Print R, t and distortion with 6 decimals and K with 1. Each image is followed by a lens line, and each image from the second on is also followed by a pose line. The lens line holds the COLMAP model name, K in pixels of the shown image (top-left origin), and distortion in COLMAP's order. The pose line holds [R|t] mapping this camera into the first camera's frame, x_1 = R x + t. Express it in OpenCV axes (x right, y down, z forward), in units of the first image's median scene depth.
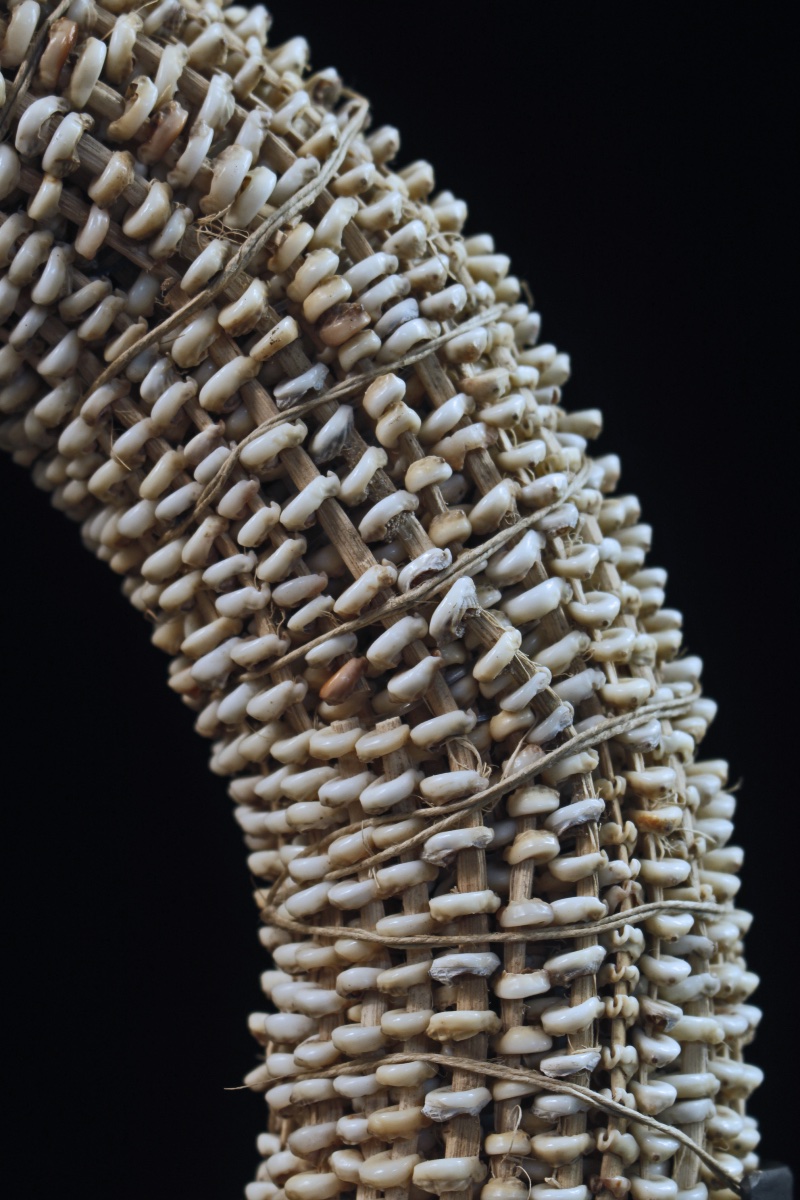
lens RADIAL K [[3038.9, 0, 403.8], [0, 3038.9, 600.1], [0, 0, 1]] dist [0.041428, 0.000000]
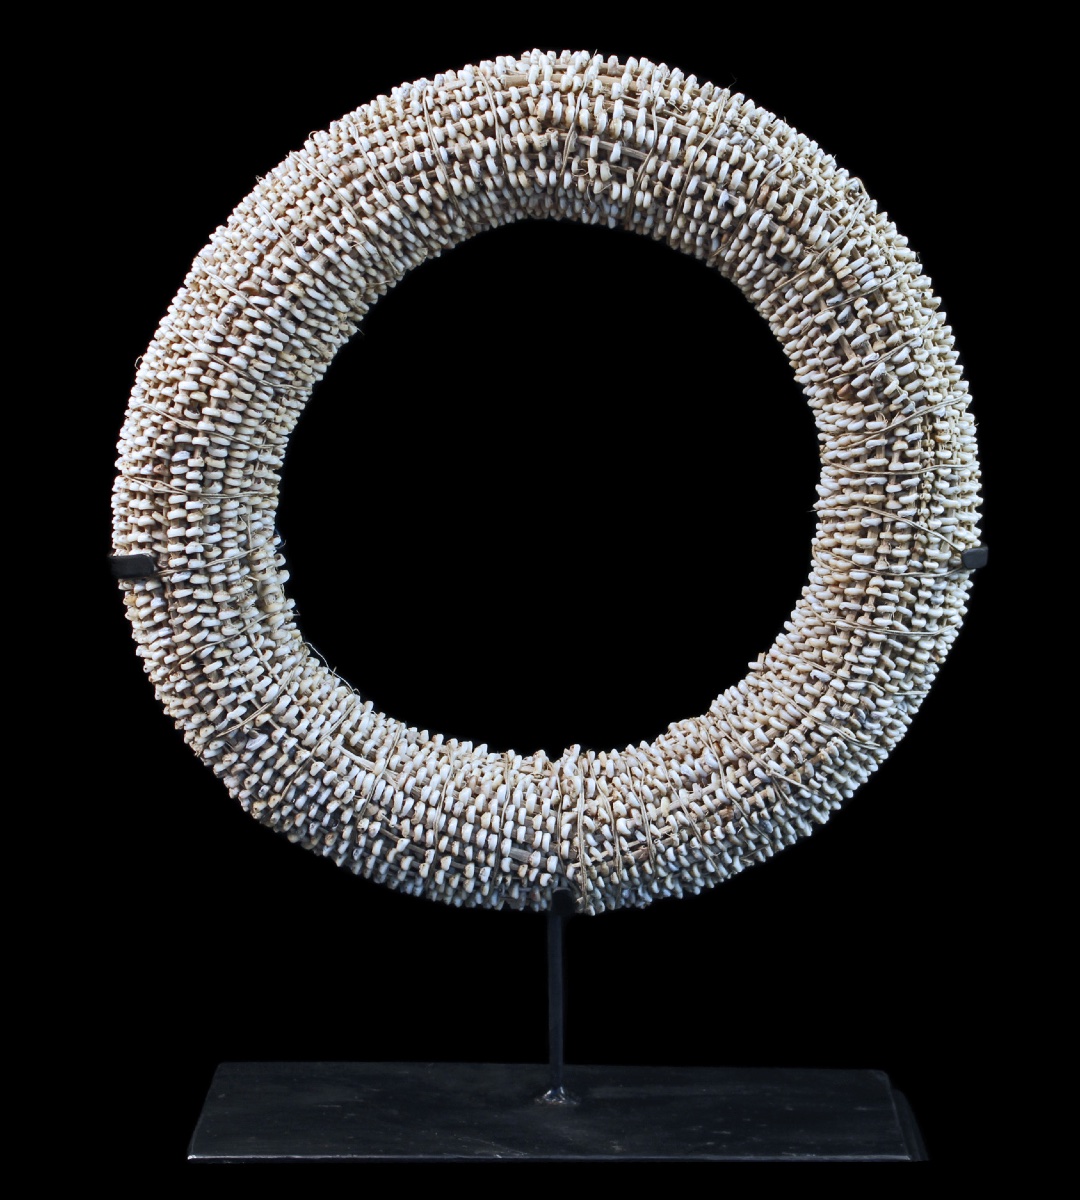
lens RADIAL K [[3250.7, 0, 544.1], [0, 3250.7, 602.5], [0, 0, 1]] dist [-0.133590, 0.000000]
pose [[0.973659, 0.081744, -0.212851, 0.417823], [-0.024454, 0.965578, 0.258961, -0.634781], [0.226693, -0.246935, 0.942143, -2.343245]]
